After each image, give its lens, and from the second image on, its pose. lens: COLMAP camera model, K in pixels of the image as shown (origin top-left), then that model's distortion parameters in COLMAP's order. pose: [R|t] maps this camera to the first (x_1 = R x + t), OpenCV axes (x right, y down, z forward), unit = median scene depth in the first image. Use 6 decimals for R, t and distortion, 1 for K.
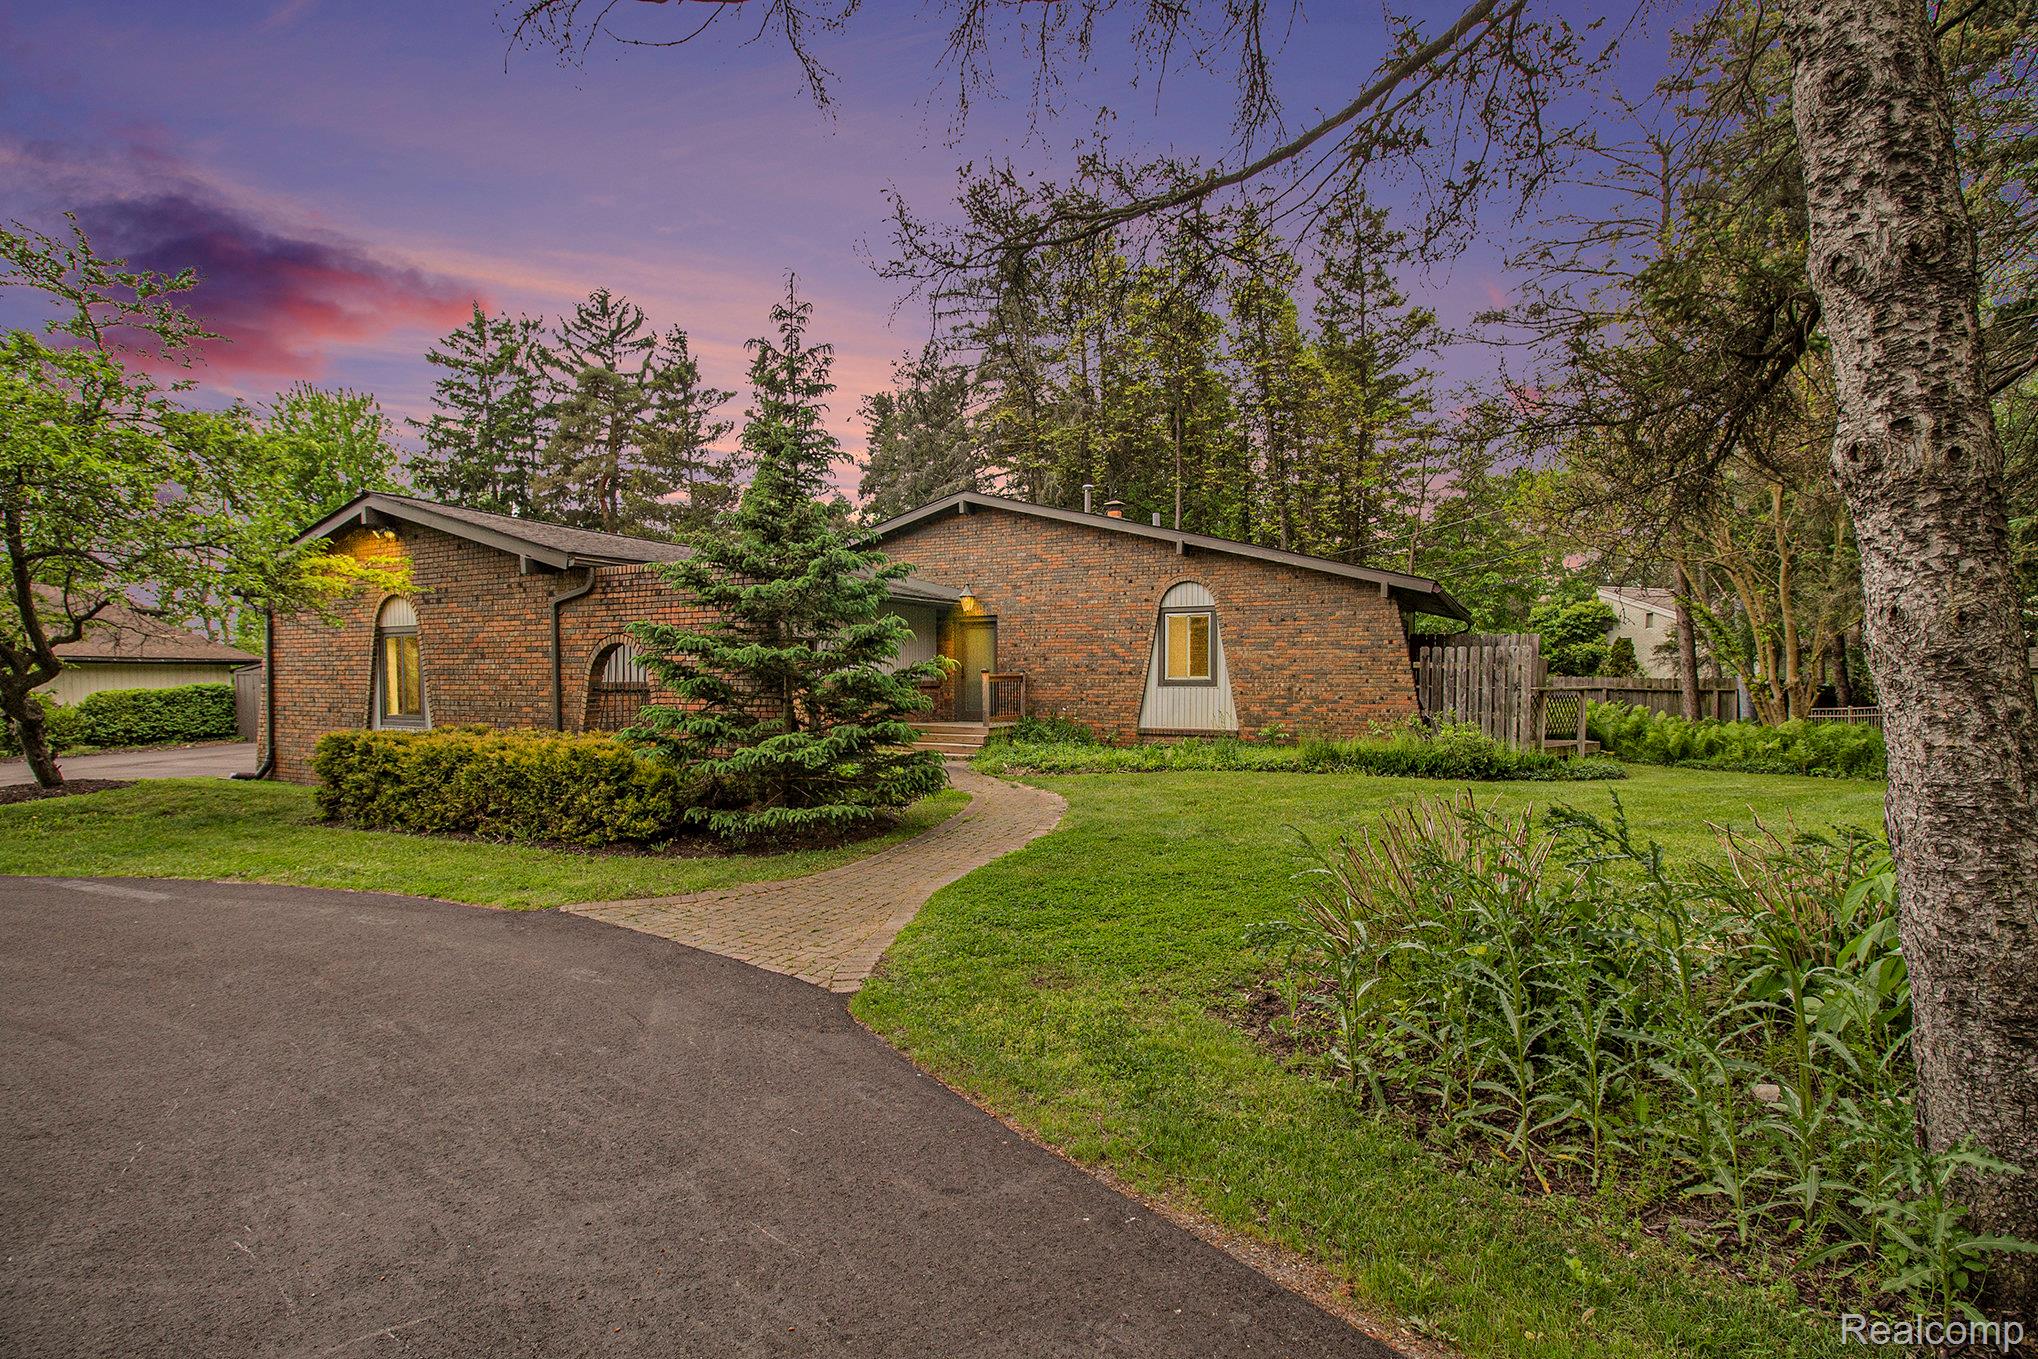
lens RADIAL K [[969.8, 0, 1021.3], [0, 969.8, 685.2], [0, 0, 1]] dist [0.000384, 0.000049]
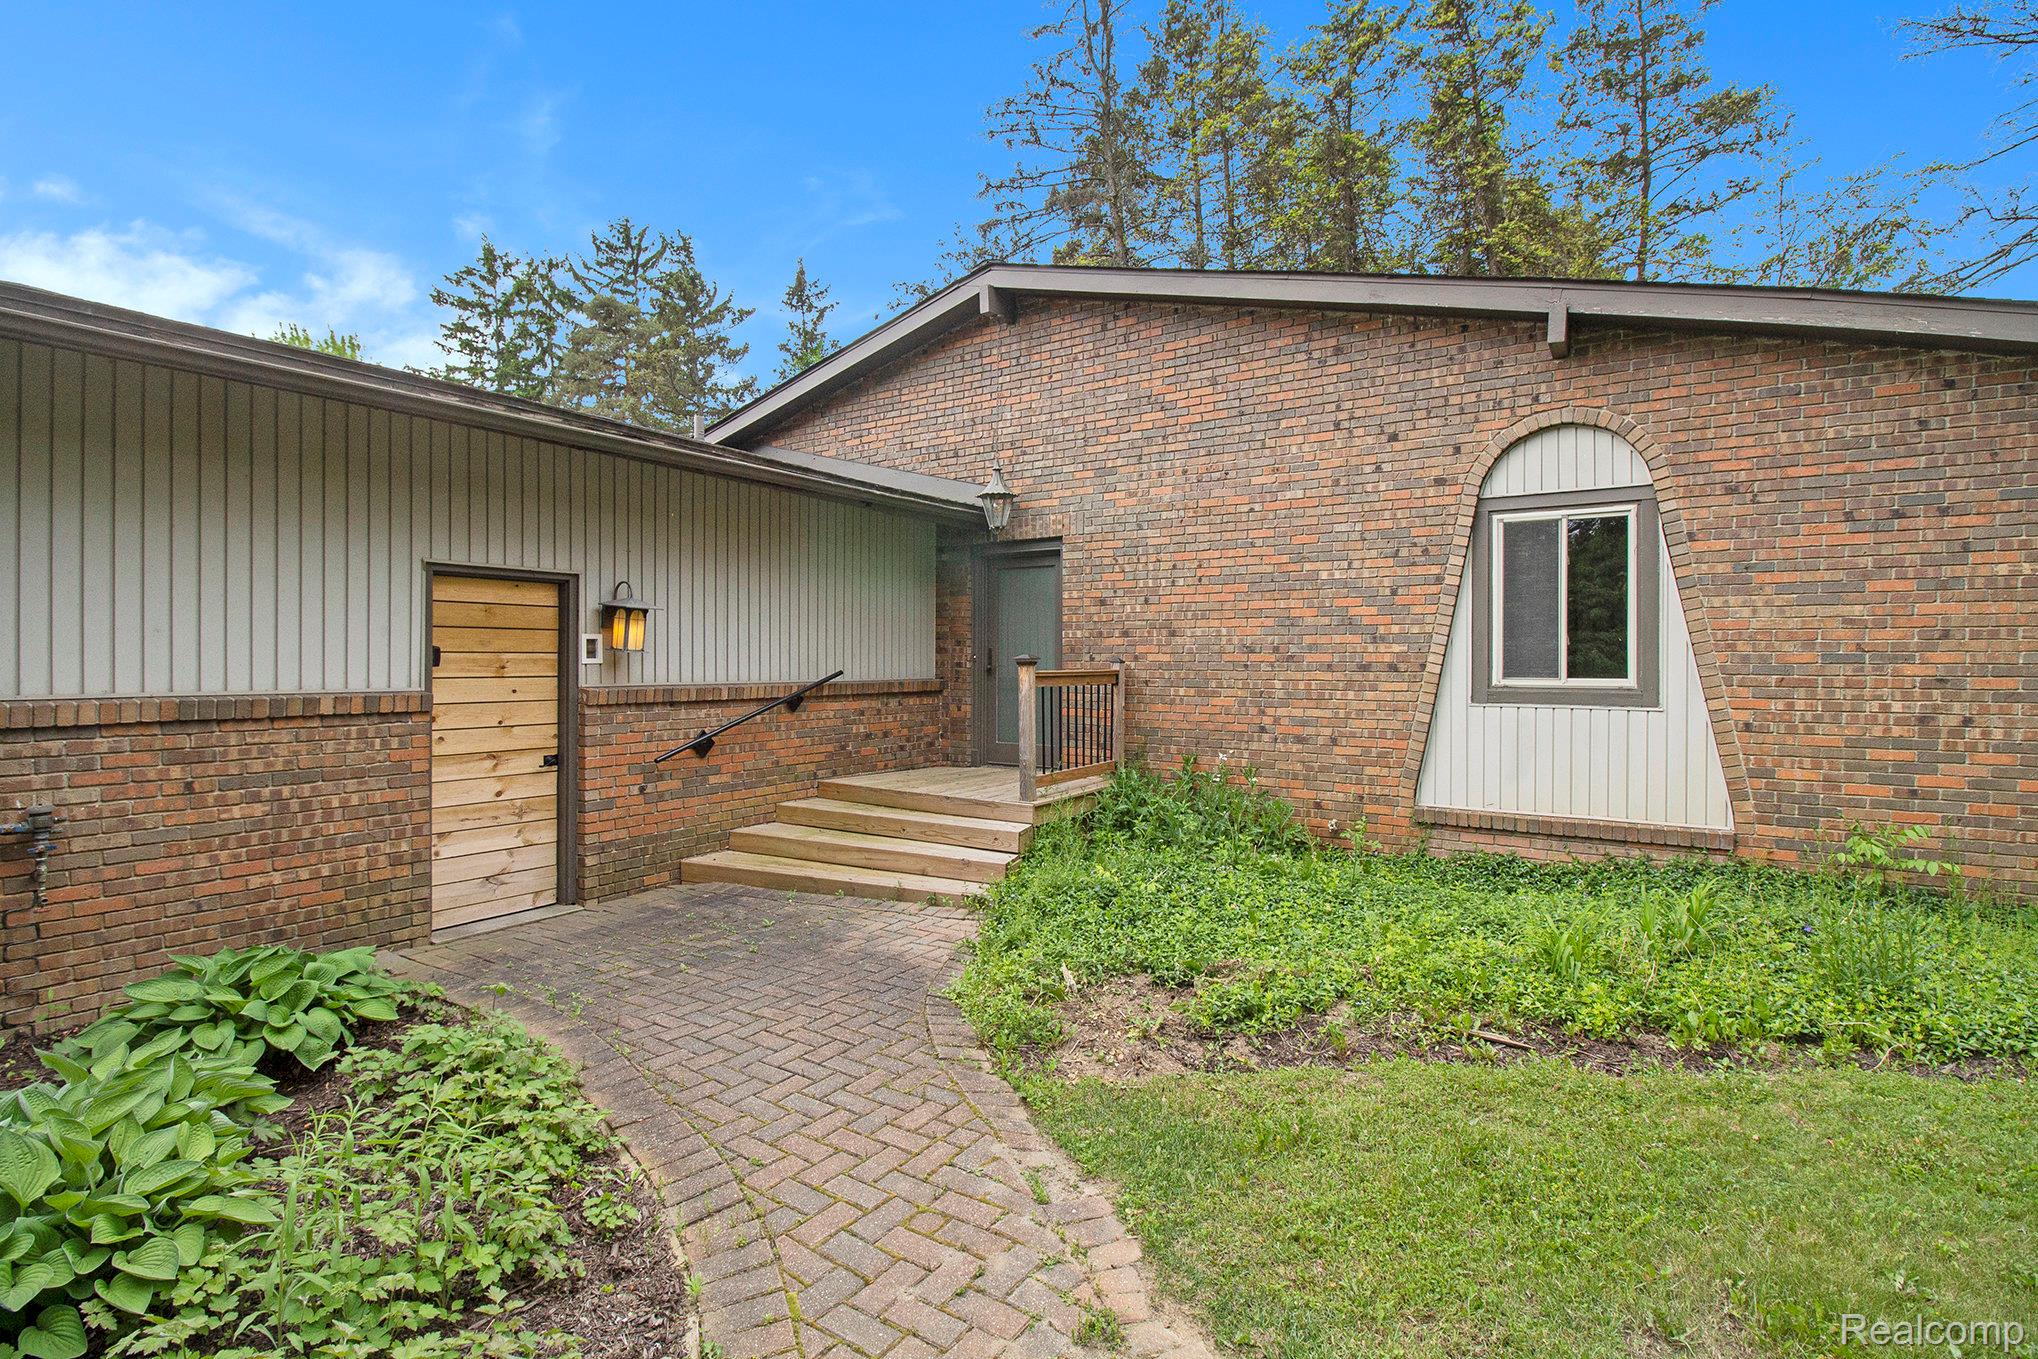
lens RADIAL K [[969.8, 0, 1018.1], [0, 969.8, 673.5], [0, 0, 1]] dist [0.000384, 0.000049]
pose [[0.996618, 0.005948, -0.081956, -0.007947], [-0.005303, 0.999953, 0.008094, -0.012090], [0.082000, -0.007632, 0.996603, 0.580666]]
